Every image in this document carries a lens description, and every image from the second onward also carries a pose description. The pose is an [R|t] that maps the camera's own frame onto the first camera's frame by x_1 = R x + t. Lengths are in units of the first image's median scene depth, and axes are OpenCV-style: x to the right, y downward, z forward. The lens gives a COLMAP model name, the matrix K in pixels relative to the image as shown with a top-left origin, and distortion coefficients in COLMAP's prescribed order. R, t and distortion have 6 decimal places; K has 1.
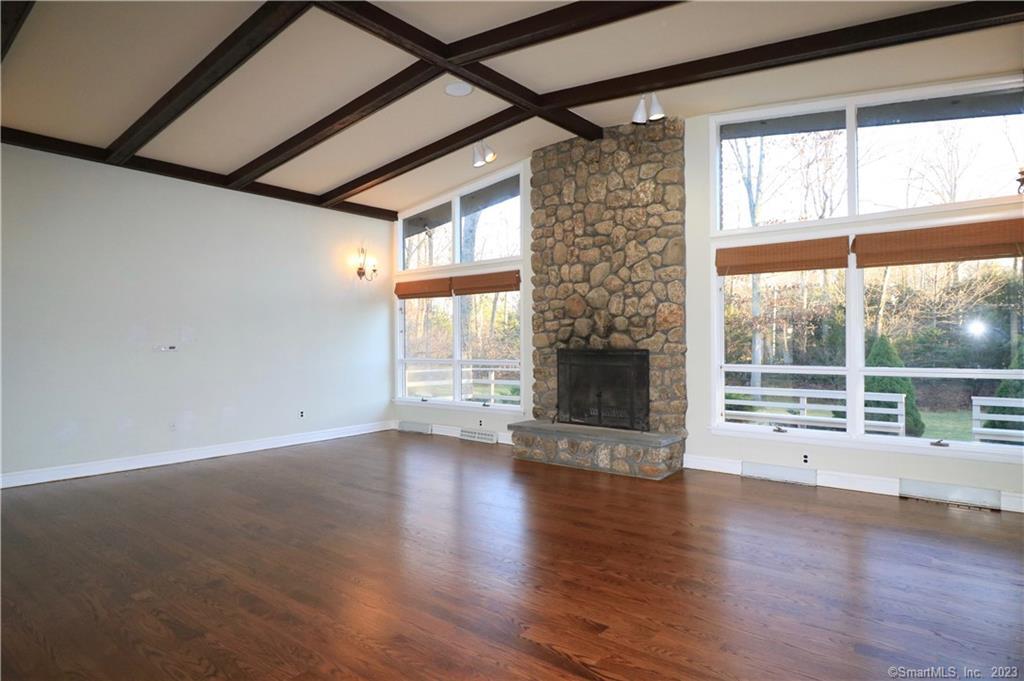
lens RADIAL K [[564.1, 0, 508.6], [0, 564.1, 337.7], [0, 0, 1]] dist [-0.003260, -0.001186]
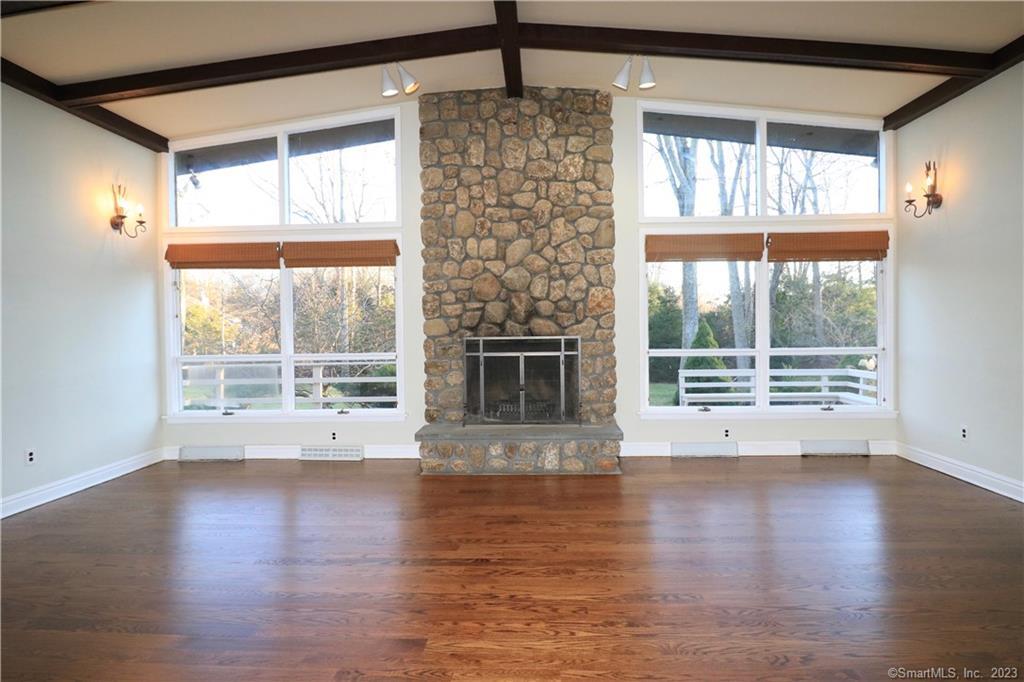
lens RADIAL K [[564.1, 0, 507.6], [0, 564.1, 336.9], [0, 0, 1]] dist [-0.003260, -0.001186]
pose [[0.806835, -0.014215, 0.590606, -0.376483], [0.004026, 0.999820, 0.018564, 0.003824], [-0.590763, -0.012601, 0.806747, 0.297269]]
